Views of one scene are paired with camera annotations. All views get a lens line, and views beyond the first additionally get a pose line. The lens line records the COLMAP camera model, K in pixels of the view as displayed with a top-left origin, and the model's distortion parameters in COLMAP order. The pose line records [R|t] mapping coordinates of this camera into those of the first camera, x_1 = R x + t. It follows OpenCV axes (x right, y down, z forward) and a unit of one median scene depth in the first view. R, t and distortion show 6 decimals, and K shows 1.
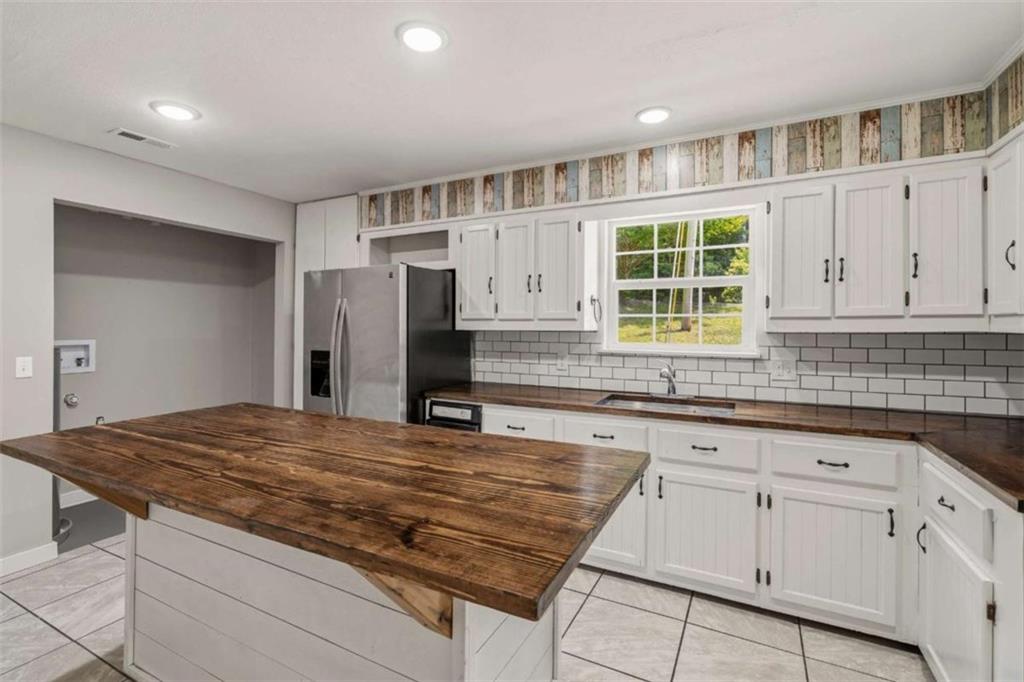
lens RADIAL K [[472.7, 0, 502.3], [0, 472.7, 331.3], [0, 0, 1]] dist [-0.001957, -0.000162]
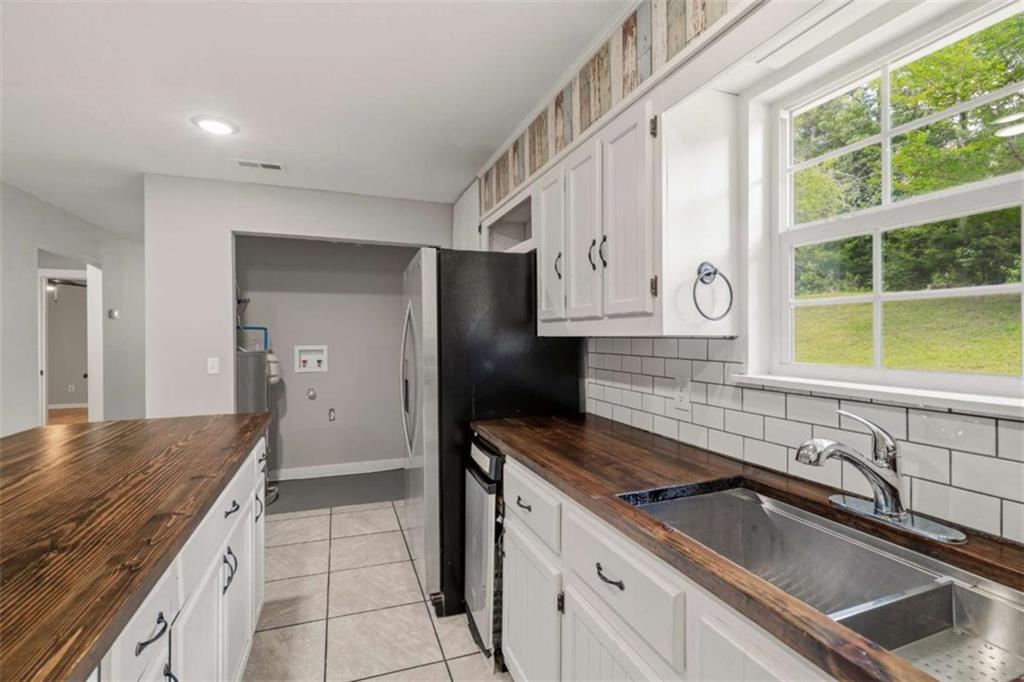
lens RADIAL K [[472.8, 0, 510.7], [0, 472.8, 340.1], [0, 0, 1]] dist [0.000174, 0.000340]
pose [[0.734630, 0.002323, -0.678464, 0.360365], [-0.003057, 0.999995, 0.000113, 0.003251], [0.678461, 0.001991, 0.734634, 0.489213]]
